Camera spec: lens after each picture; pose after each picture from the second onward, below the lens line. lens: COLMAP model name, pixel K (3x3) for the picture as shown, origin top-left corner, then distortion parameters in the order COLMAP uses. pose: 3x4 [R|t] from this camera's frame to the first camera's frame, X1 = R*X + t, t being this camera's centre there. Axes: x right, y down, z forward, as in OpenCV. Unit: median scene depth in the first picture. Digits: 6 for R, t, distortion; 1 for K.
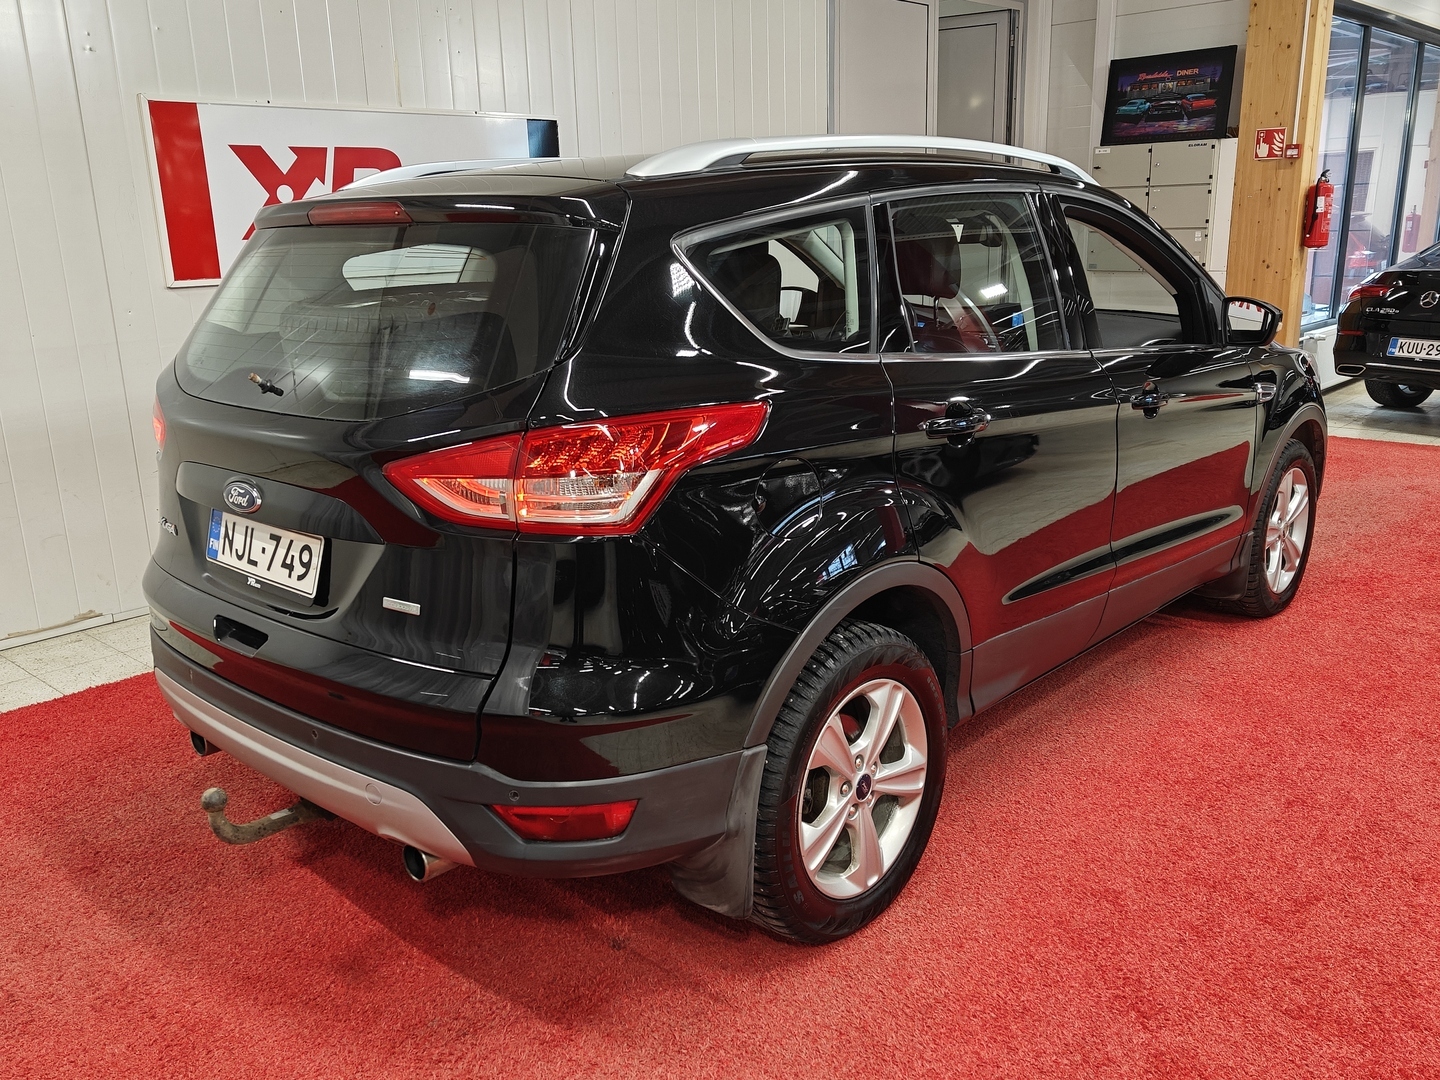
lens RADIAL K [[1210.3, 0, 720.0], [0, 1210.3, 540.0], [0, 0, 1]] dist [0.070492, -0.083238]
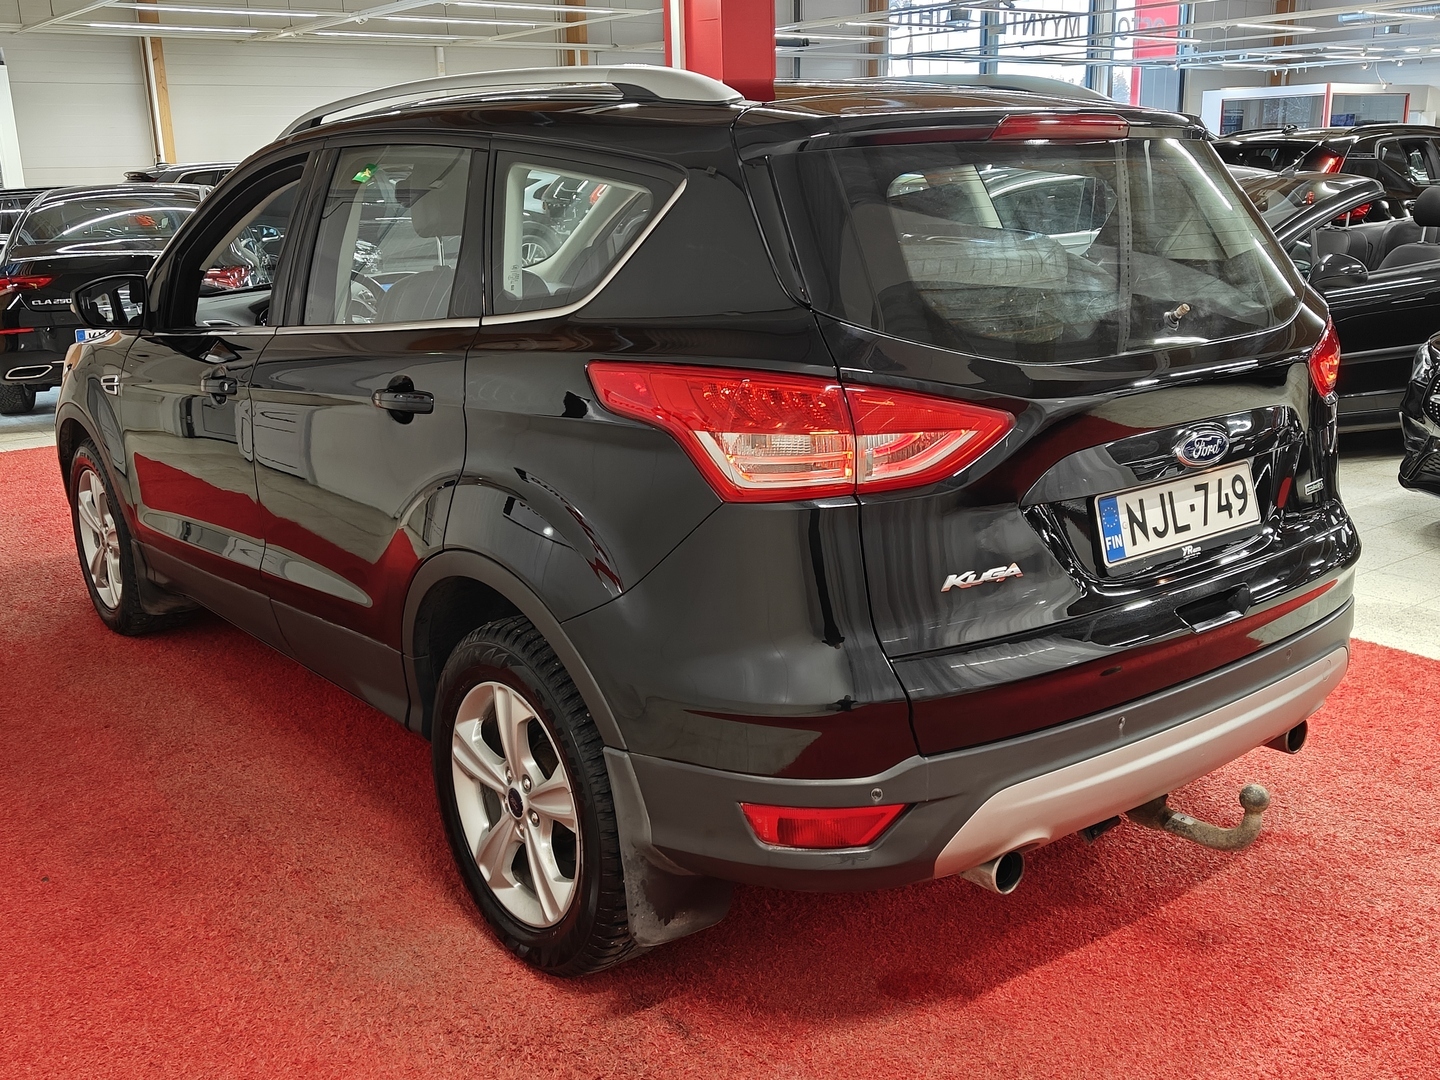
lens RADIAL K [[1437.6, 0, 720.0], [0, 1437.6, 540.0], [0, 0, 1]] dist [0.014486, -0.015178]
pose [[0.166044, -0.230562, 0.958786, -1.394806], [0.275867, 0.944323, 0.179309, -0.242414], [-0.946745, 0.234724, 0.220404, 1.079719]]
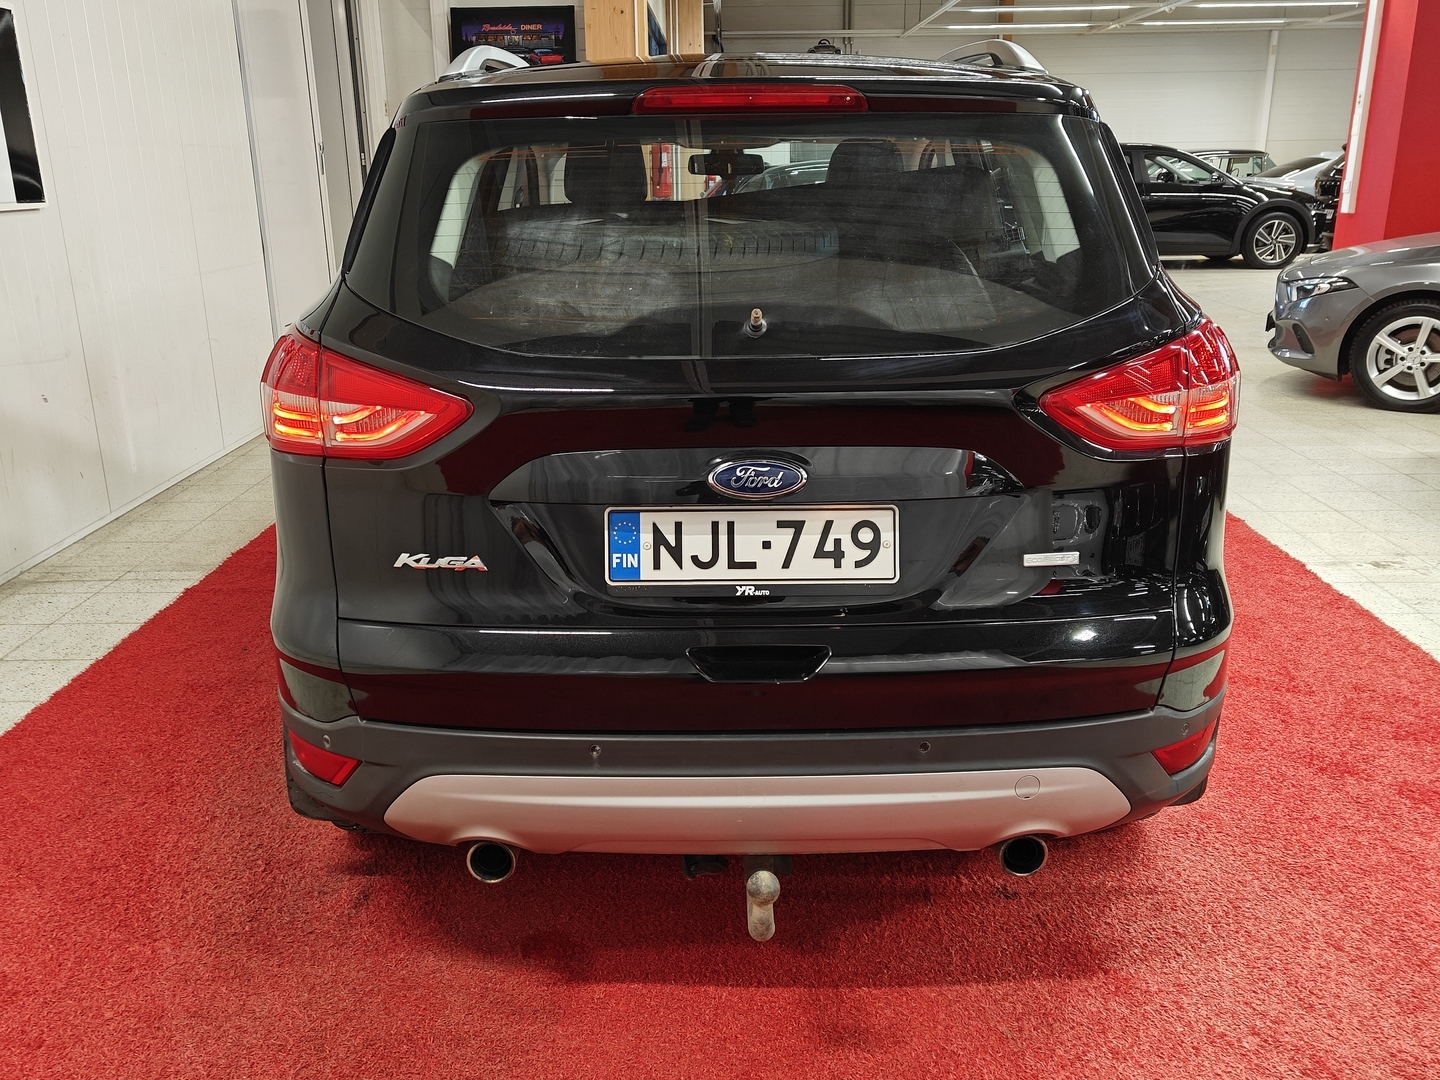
lens RADIAL K [[1210.3, 0, 720.0], [0, 1210.3, 540.0], [0, 0, 1]] dist [0.070492, -0.083238]
pose [[0.736720, -0.184920, 0.650422, -0.869909], [0.168143, 0.981766, 0.088671, -0.065099], [-0.654959, 0.044038, 0.754380, 0.443255]]
